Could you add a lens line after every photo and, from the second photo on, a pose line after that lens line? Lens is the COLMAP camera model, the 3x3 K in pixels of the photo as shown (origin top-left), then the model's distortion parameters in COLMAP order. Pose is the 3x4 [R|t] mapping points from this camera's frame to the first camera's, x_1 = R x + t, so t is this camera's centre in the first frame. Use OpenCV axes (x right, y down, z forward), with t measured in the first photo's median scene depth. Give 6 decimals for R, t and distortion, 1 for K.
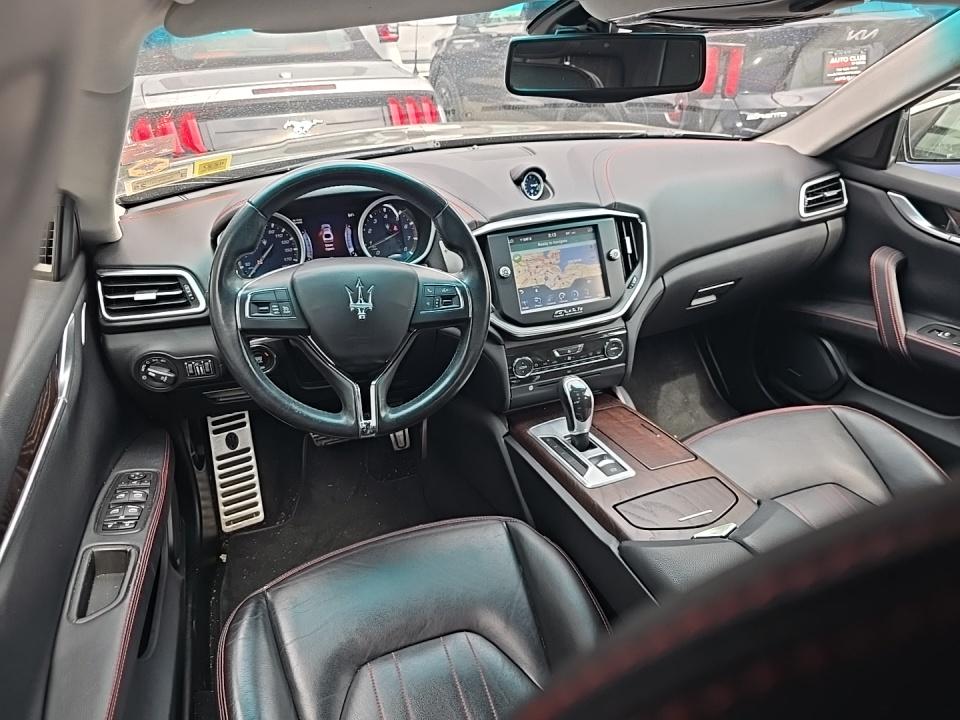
lens RADIAL K [[656.5, 0, 482.5], [0, 656.5, 360.6], [0, 0, 1]] dist [0.000331, -0.007170]
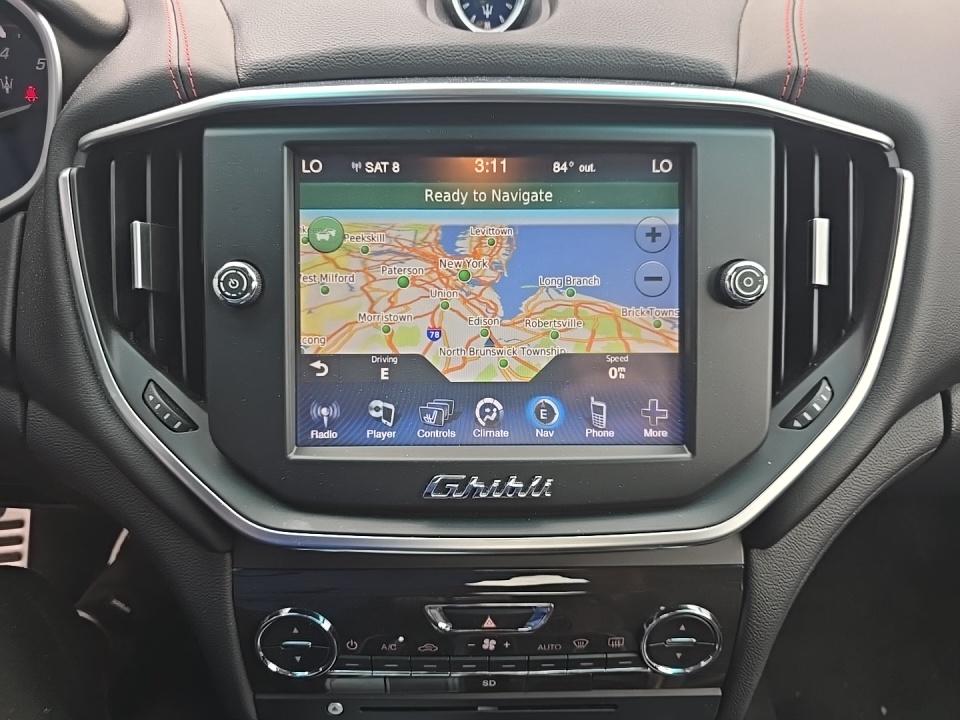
lens RADIAL K [[656.5, 0, 482.5], [0, 656.5, 360.6], [0, 0, 1]] dist [0.000331, -0.007170]
pose [[0.943133, 0.184124, -0.276765, 0.181683], [-0.182247, 0.982708, 0.032722, -0.123443], [0.278004, 0.019578, 0.960380, 0.745908]]
